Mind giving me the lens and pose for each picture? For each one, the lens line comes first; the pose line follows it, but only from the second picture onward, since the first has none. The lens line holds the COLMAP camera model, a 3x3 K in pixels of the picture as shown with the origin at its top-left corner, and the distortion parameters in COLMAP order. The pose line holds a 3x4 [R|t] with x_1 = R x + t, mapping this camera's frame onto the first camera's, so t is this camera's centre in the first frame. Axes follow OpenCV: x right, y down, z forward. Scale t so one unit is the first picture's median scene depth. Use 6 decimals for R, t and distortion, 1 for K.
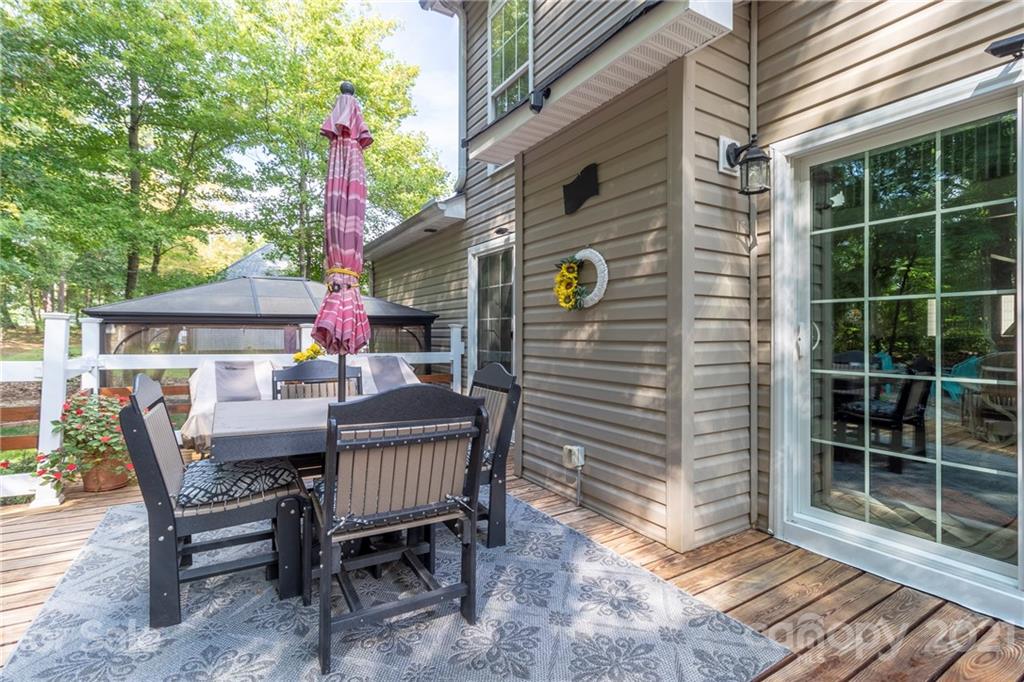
lens RADIAL K [[476.4, 0, 505.5], [0, 476.4, 334.8], [0, 0, 1]] dist [0.000833, -0.001224]
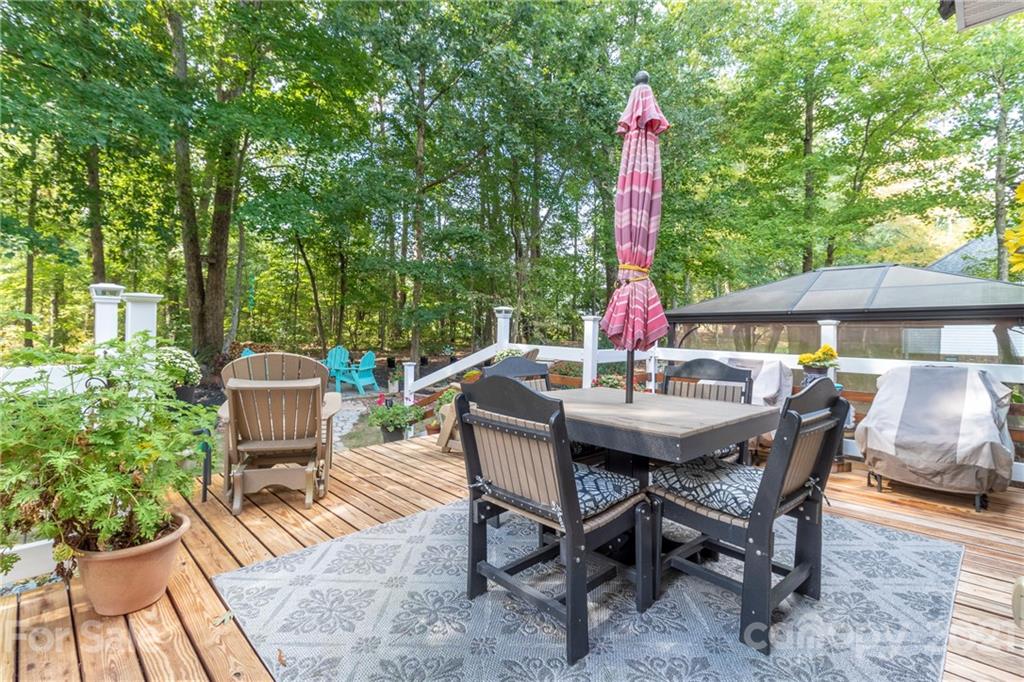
lens RADIAL K [[476.4, 0, 504.0], [0, 476.4, 339.2], [0, 0, 1]] dist [0.000833, -0.001224]
pose [[0.239394, 0.017380, -0.970767, 0.096216], [-0.007263, 0.999844, 0.016109, 0.000529], [0.970895, 0.003194, 0.239483, 0.088859]]
